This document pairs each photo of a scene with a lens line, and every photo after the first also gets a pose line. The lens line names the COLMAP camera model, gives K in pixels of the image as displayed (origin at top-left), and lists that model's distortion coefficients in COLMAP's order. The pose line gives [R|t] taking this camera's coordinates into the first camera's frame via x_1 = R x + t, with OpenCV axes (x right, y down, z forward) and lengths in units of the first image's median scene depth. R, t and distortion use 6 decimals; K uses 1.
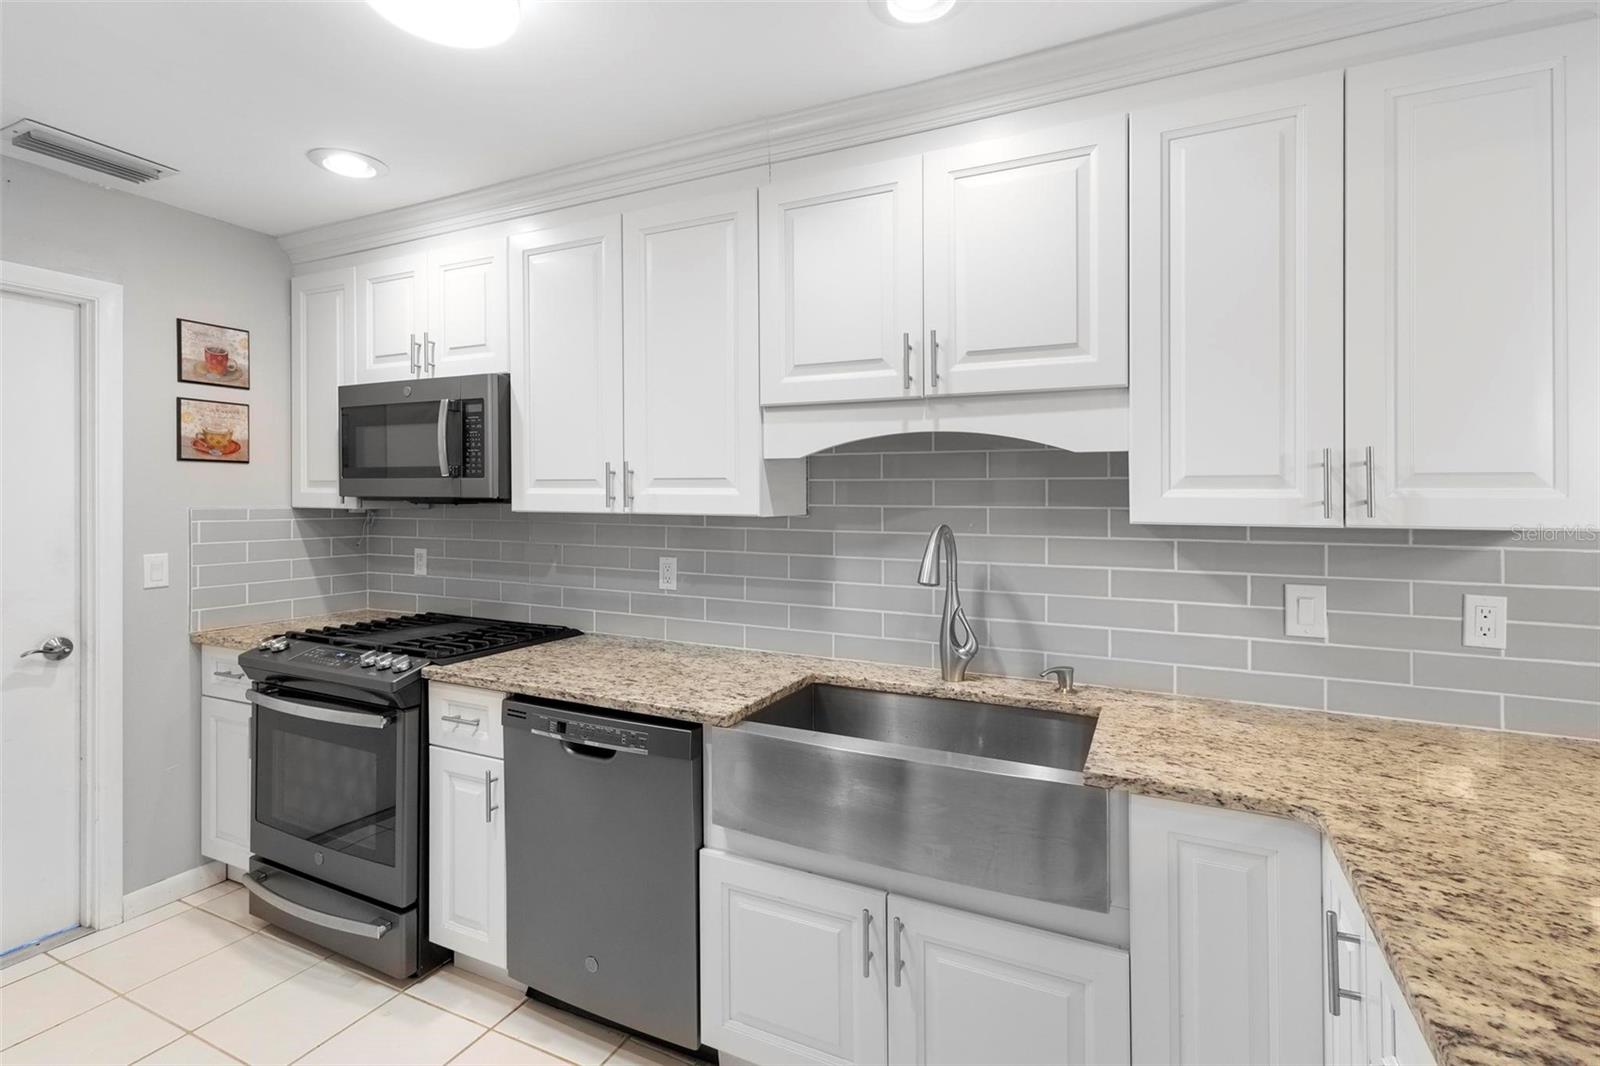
lens RADIAL K [[740.0, 0, 821.9], [0, 740.0, 506.7], [0, 0, 1]] dist [0.013406, -0.004589]
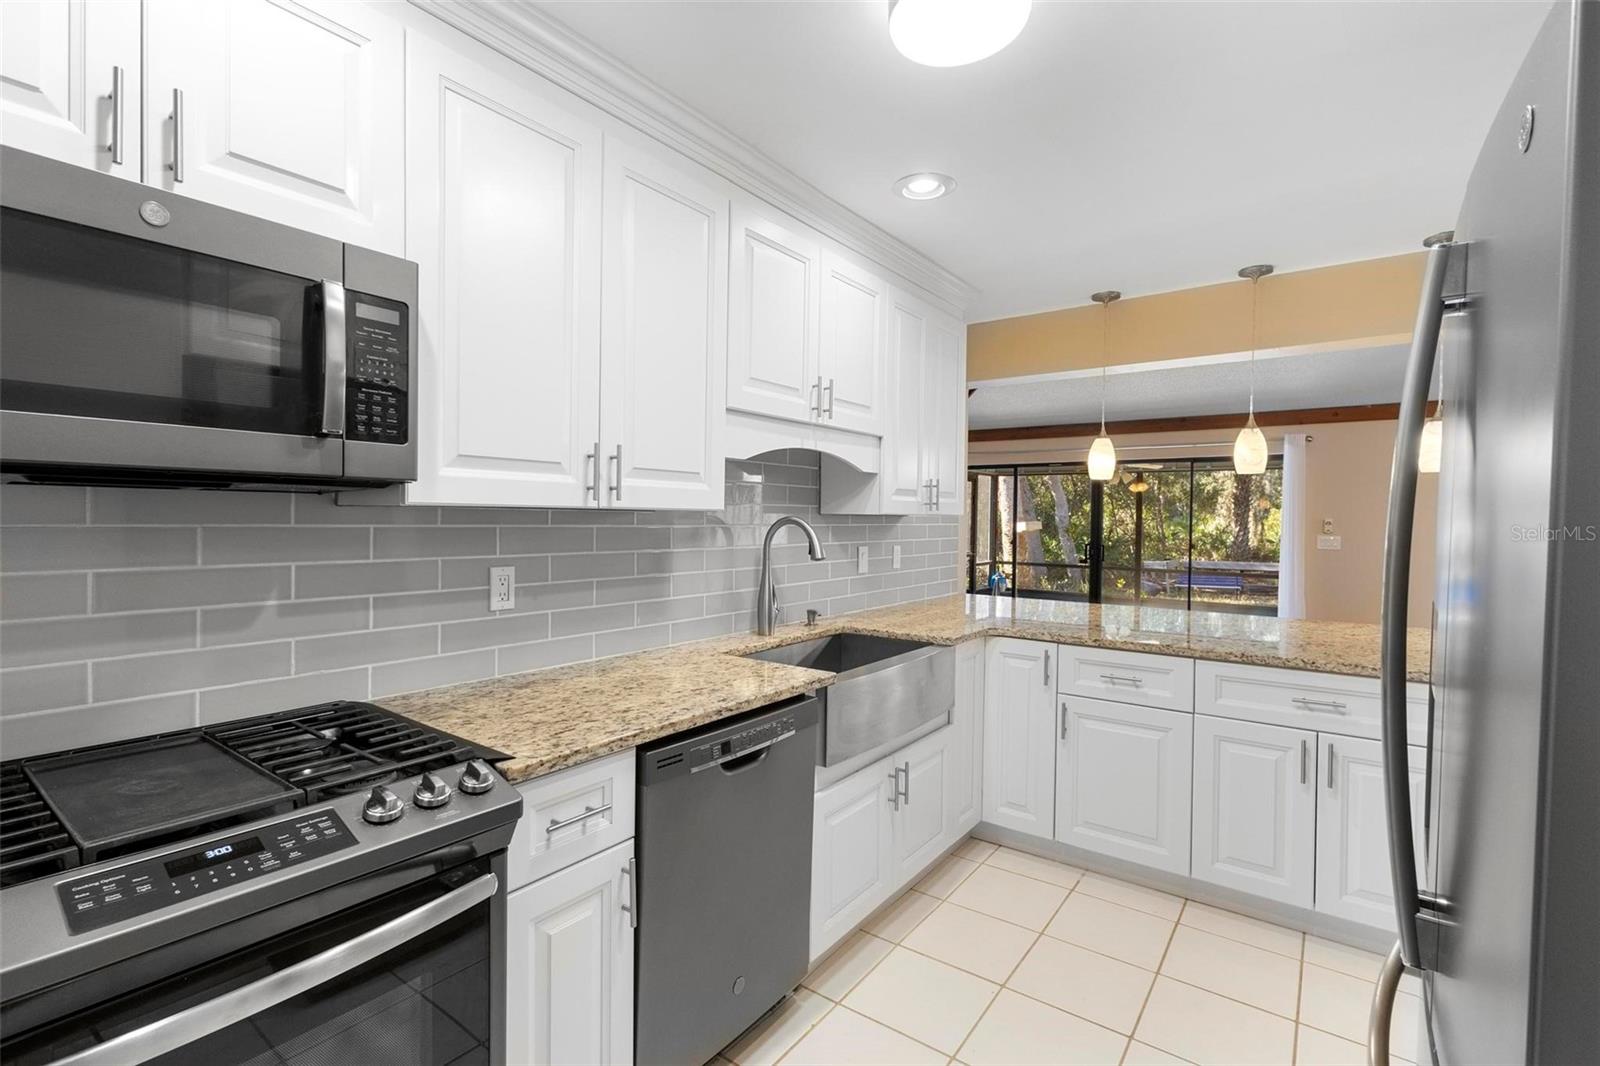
lens RADIAL K [[740.0, 0, 810.1], [0, 740.0, 531.0], [0, 0, 1]] dist [0.013406, -0.004589]
pose [[0.184192, -0.025483, 0.982560, -1.077508], [-0.002822, 0.999646, 0.026455, 0.012642], [-0.982886, -0.007645, 0.184055, 0.664896]]
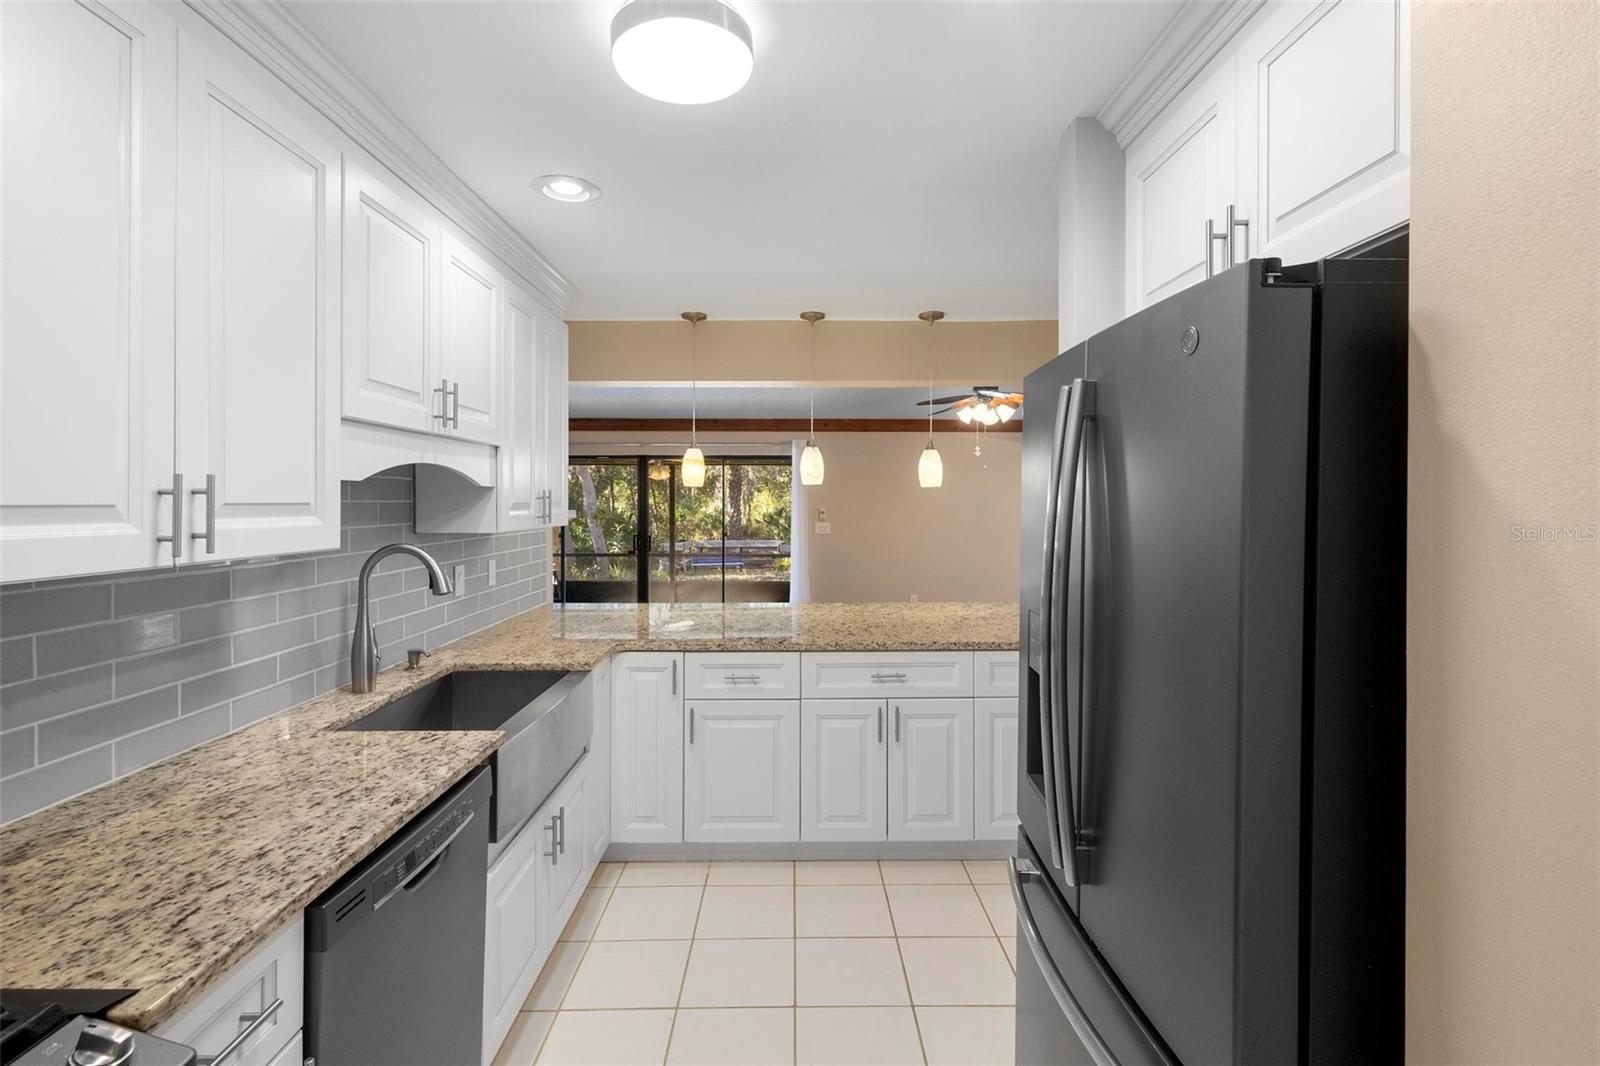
lens RADIAL K [[740.0, 0, 817.6], [0, 740.0, 507.8], [0, 0, 1]] dist [0.013406, -0.004589]
pose [[-0.445031, -0.017191, 0.895350, -1.037656], [-0.001434, 0.999828, 0.018485, -0.048574], [-0.895514, 0.006943, -0.444979, 0.868380]]
